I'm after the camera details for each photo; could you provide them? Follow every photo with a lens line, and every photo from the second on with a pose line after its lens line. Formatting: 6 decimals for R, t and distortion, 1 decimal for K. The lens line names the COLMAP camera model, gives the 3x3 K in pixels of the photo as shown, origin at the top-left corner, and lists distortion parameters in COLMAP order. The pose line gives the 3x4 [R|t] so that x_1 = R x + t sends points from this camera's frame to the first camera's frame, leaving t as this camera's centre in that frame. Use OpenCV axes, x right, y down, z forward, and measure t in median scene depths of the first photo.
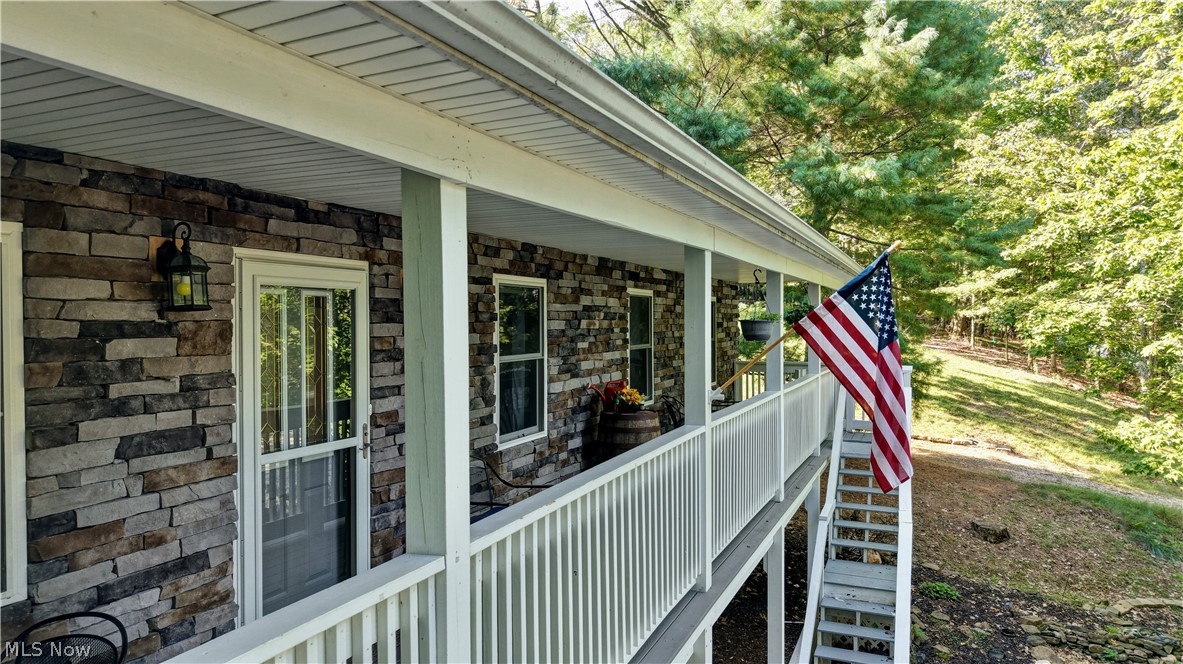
lens RADIAL K [[792.5, 0, 591.5], [0, 792.5, 332.0], [0, 0, 1]] dist [0.018572, -0.002933]
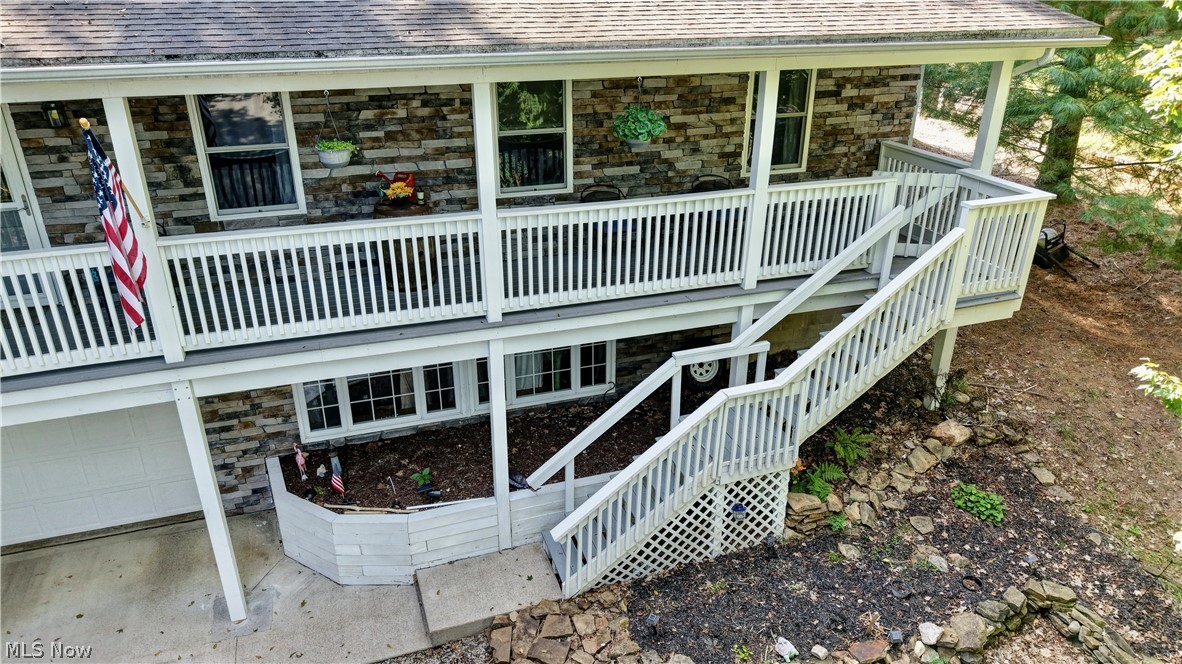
lens RADIAL K [[791.8, 0, 591.0], [0, 791.8, 332.0], [0, 0, 1]] dist [0.018572, -0.002933]
pose [[0.662691, 0.313937, -0.679915, 0.704962], [-0.009933, 0.911498, 0.411184, -0.129835], [0.748827, -0.265735, 0.607160, 0.346685]]
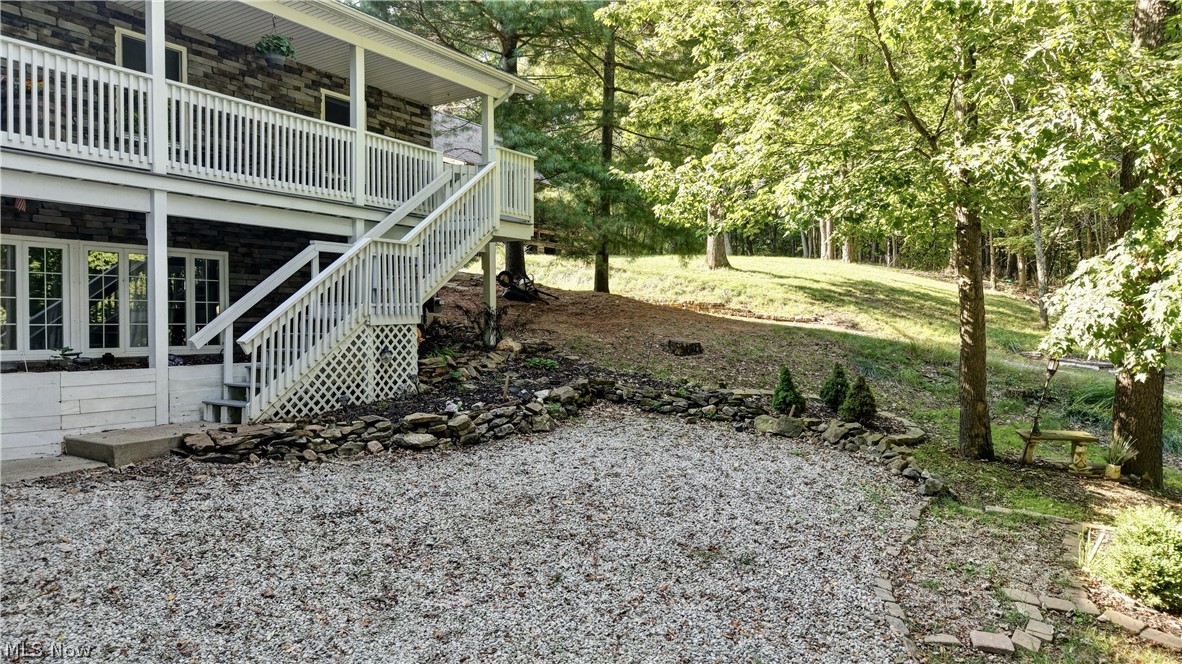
lens RADIAL K [[791.8, 0, 591.0], [0, 791.8, 332.0], [0, 0, 1]] dist [0.018572, -0.002933]
pose [[0.984744, -0.004205, -0.173957, 0.734362], [0.002500, 0.999947, -0.010021, 0.316584], [0.173990, 0.009433, 0.984702, -0.001097]]
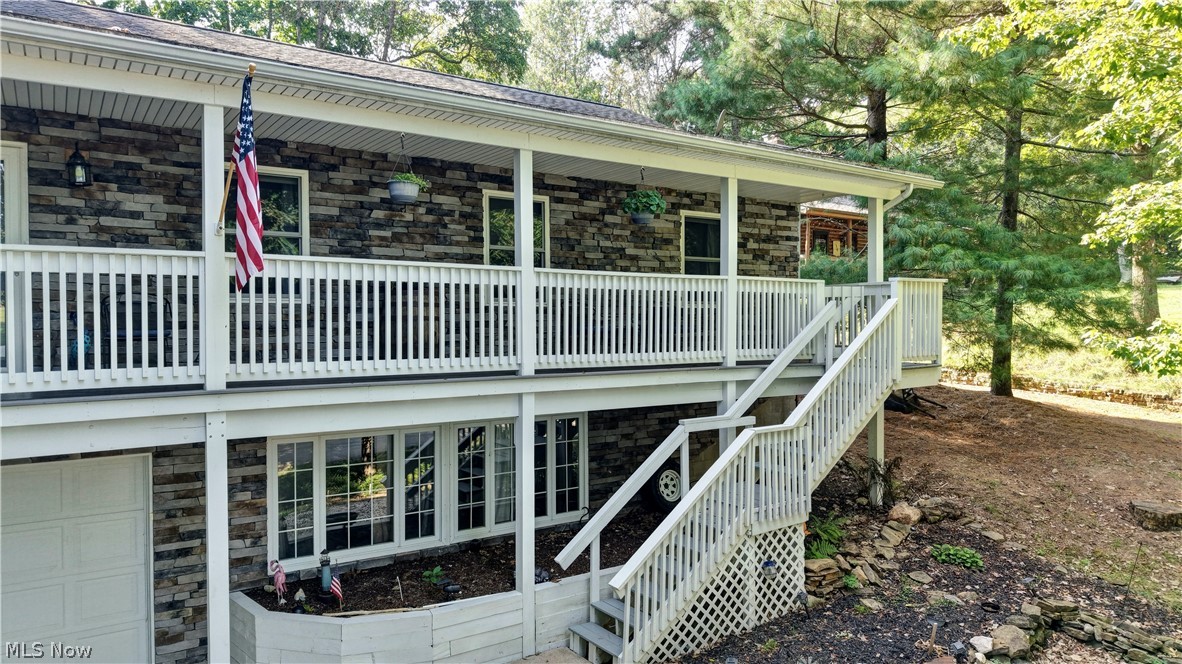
lens RADIAL K [[796.8, 0, 591.0], [0, 796.8, 332.0], [0, 0, 1]] dist [0.027880, -0.005006]
pose [[0.847452, 0.003199, -0.530863, 0.597557], [-0.003230, 0.999994, 0.000870, 0.109480], [0.530863, 0.000977, 0.847457, 0.132738]]
